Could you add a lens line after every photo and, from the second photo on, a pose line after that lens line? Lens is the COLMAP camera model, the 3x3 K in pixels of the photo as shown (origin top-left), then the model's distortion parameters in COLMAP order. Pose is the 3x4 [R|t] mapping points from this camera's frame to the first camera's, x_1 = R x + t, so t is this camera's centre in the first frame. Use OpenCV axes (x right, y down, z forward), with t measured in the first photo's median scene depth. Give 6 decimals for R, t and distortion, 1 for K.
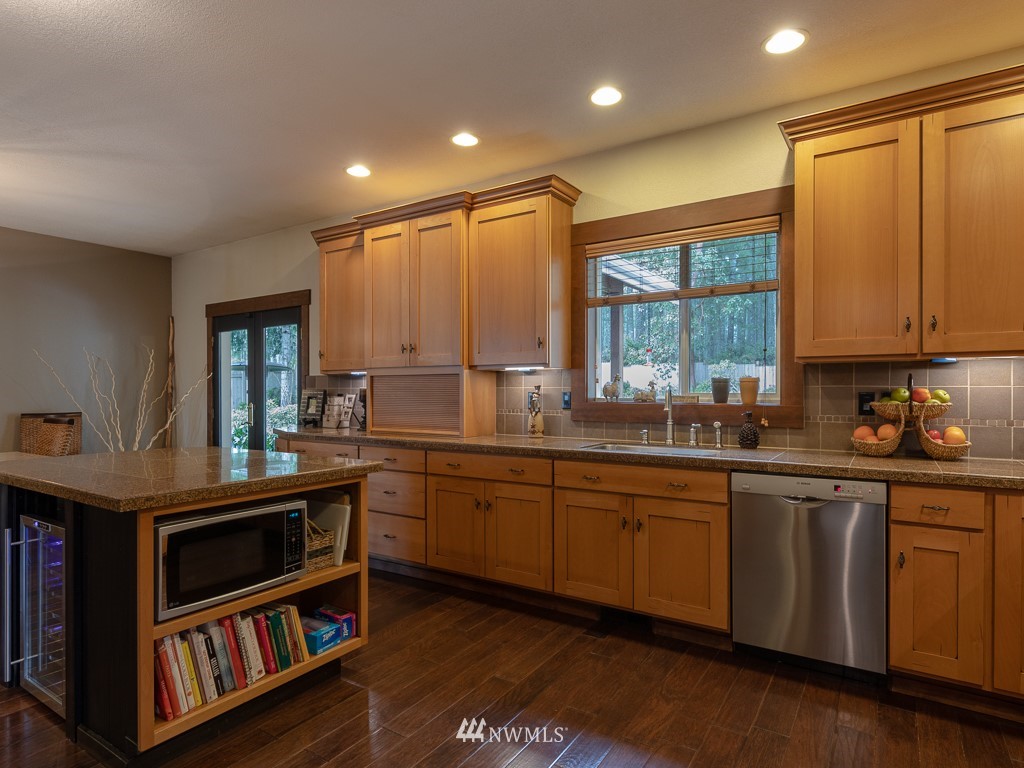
lens RADIAL K [[572.2, 0, 513.6], [0, 572.2, 389.2], [0, 0, 1]] dist [0.002336, -0.000557]
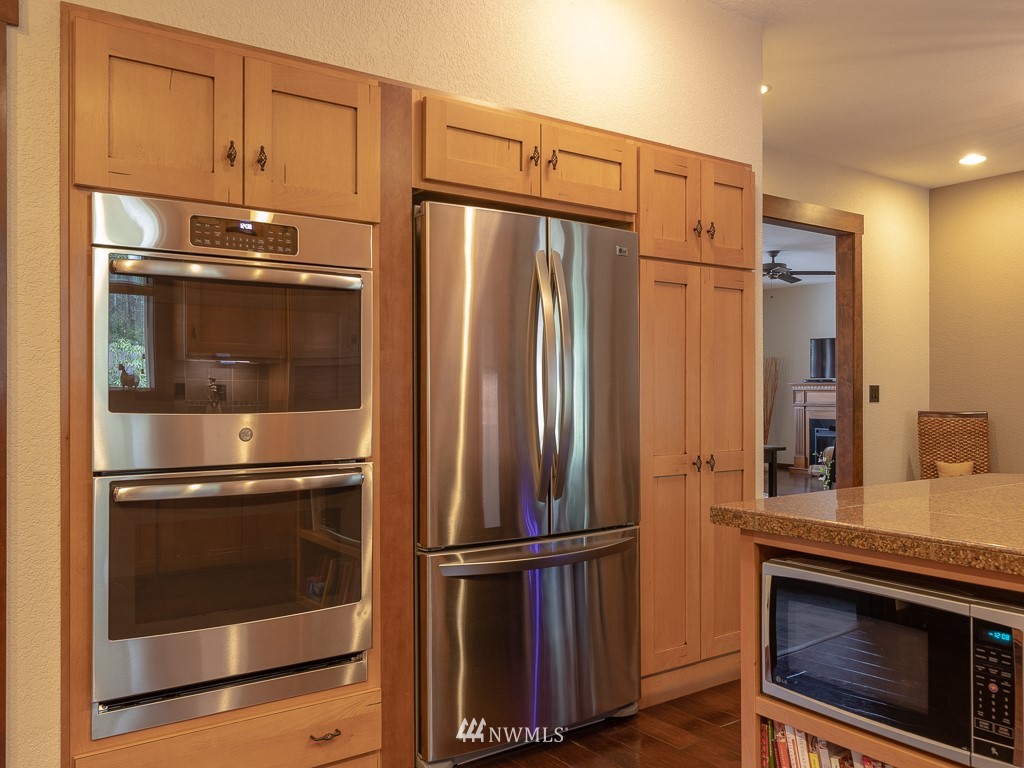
lens RADIAL K [[847.4, 0, 511.3], [0, 847.4, 387.0], [0, 0, 1]] dist [-0.000381, 0.000673]
pose [[-0.367529, -0.011394, -0.929942, 0.441242], [-0.001310, 0.999930, -0.011734, 0.031355], [0.930011, -0.003094, -0.367518, 0.988899]]
